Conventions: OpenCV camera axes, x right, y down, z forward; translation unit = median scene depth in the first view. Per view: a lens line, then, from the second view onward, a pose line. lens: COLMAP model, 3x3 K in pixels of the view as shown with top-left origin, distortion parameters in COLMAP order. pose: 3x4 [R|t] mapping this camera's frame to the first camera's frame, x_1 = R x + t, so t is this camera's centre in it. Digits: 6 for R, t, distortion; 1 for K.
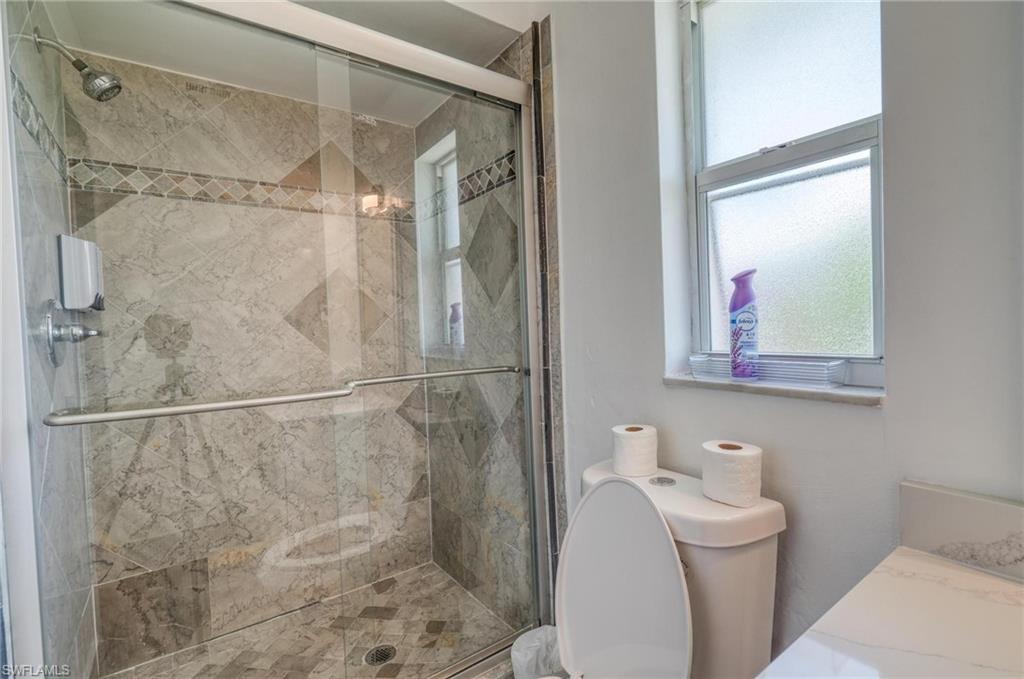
lens RADIAL K [[490.6, 0, 550.8], [0, 490.6, 328.0], [0, 0, 1]] dist [0.001120, -0.000910]
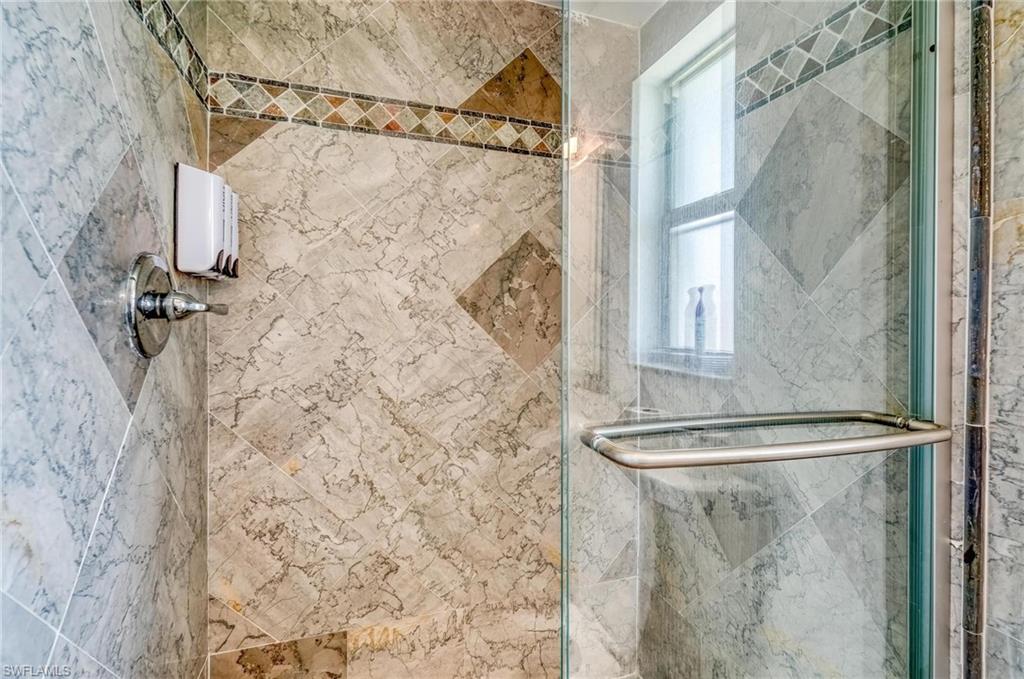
lens RADIAL K [[442.6, 0, 520.6], [0, 442.6, 328.2], [0, 0, 1]] dist [-0.000457, 0.000064]
pose [[0.949965, 0.053876, -0.307676, -0.276232], [-0.050359, 0.998543, 0.019365, 0.003801], [0.308271, -0.002902, 0.951294, 0.451733]]
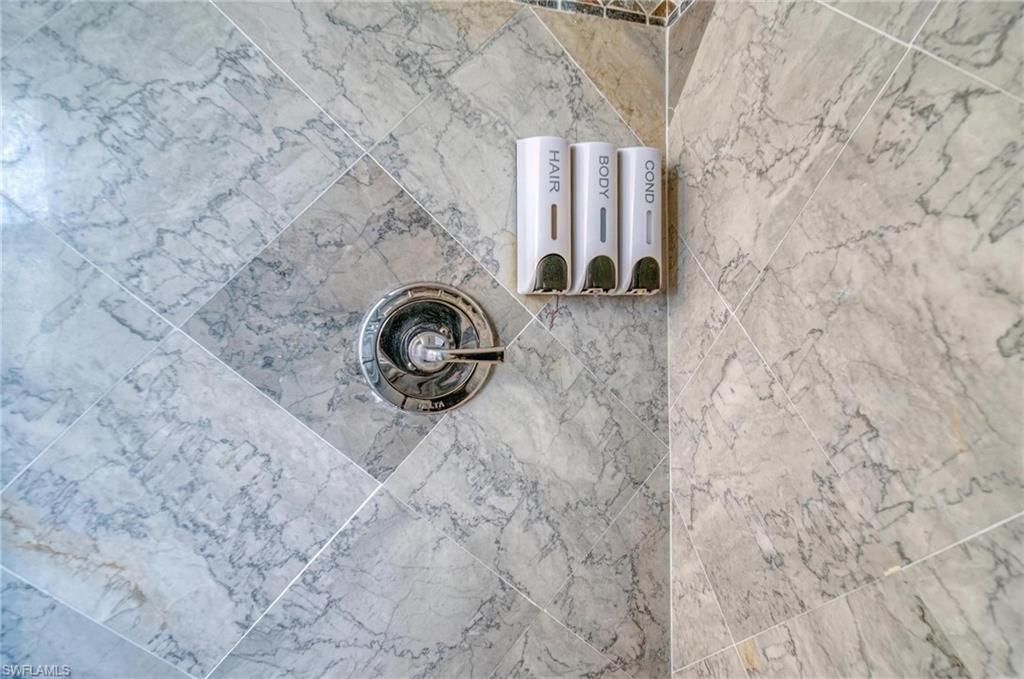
lens RADIAL K [[479.6, 0, 551.3], [0, 479.6, 344.1], [0, 0, 1]] dist [-0.001592, -0.000517]
pose [[-0.311878, 0.104401, -0.944369, -0.423581], [0.017562, 0.994408, 0.104133, -0.028840], [0.949960, 0.015891, -0.311968, 0.914222]]
